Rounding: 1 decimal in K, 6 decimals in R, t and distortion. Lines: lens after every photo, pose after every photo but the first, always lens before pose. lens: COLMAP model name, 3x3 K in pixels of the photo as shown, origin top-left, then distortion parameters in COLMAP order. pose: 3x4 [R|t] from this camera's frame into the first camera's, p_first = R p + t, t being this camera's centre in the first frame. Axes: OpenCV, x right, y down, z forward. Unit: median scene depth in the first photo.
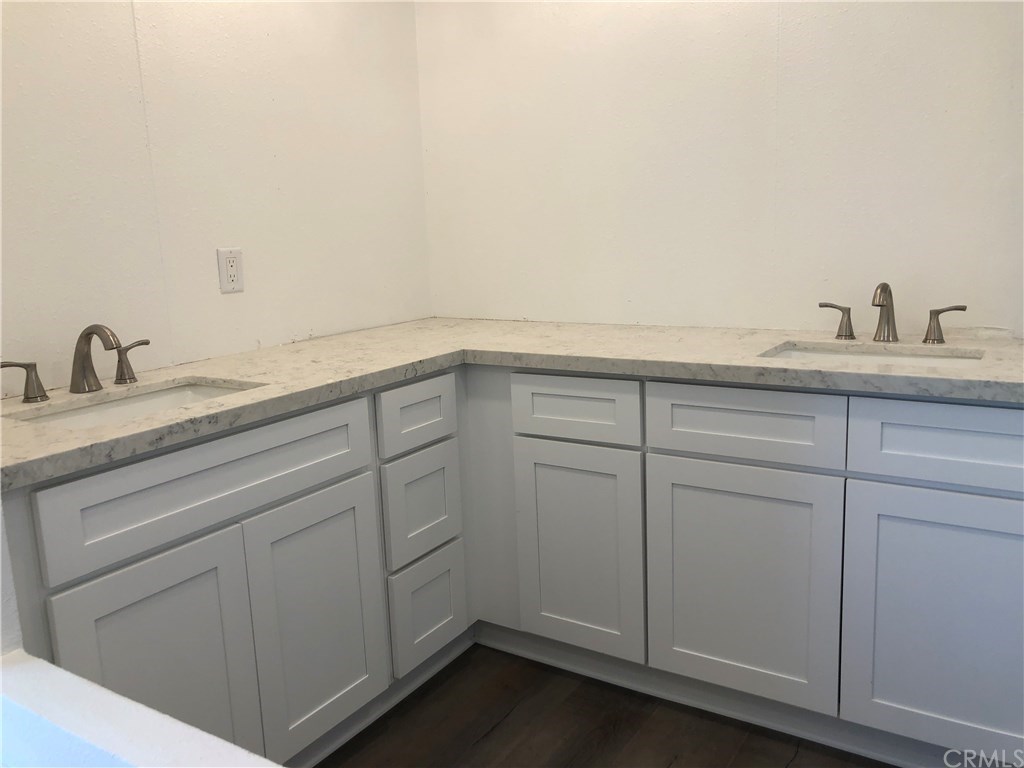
lens RADIAL K [[841.0, 0, 518.2], [0, 841.0, 366.4], [0, 0, 1]] dist [0.054739, -0.062388]
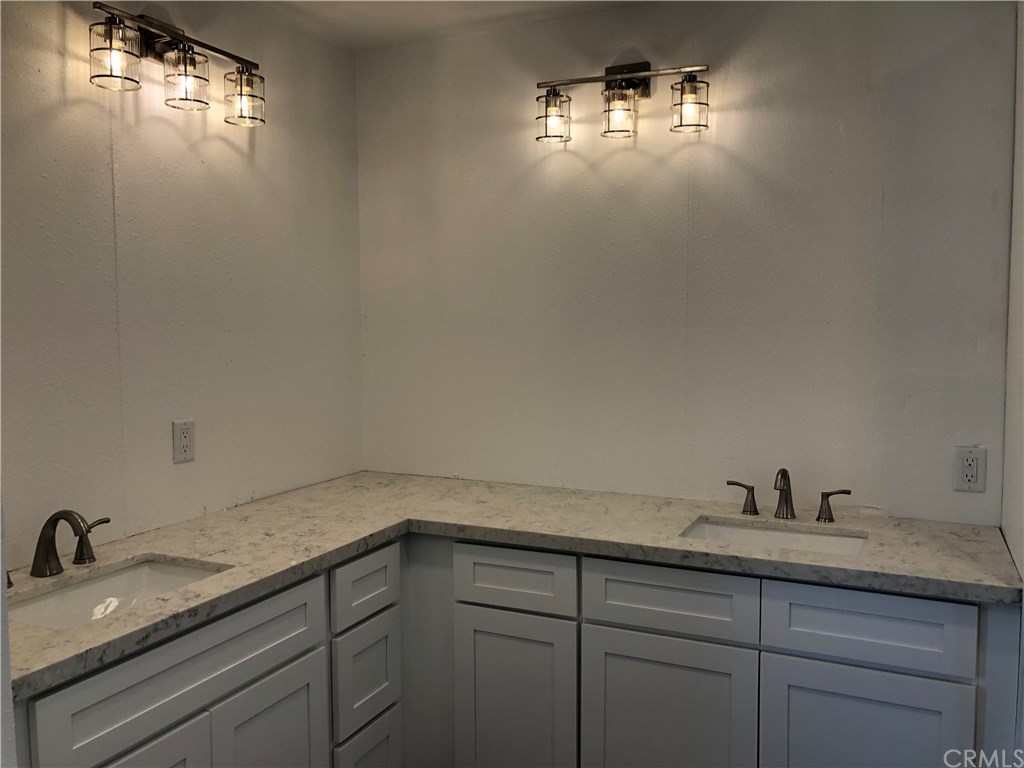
lens RADIAL K [[841.0, 0, 514.9], [0, 841.0, 379.7], [0, 0, 1]] dist [0.054739, -0.062388]
pose [[0.991055, 0.025985, 0.130899, -0.085751], [-0.011720, 0.994017, -0.108595, -0.091912], [-0.132938, 0.106089, 0.985430, -0.099967]]
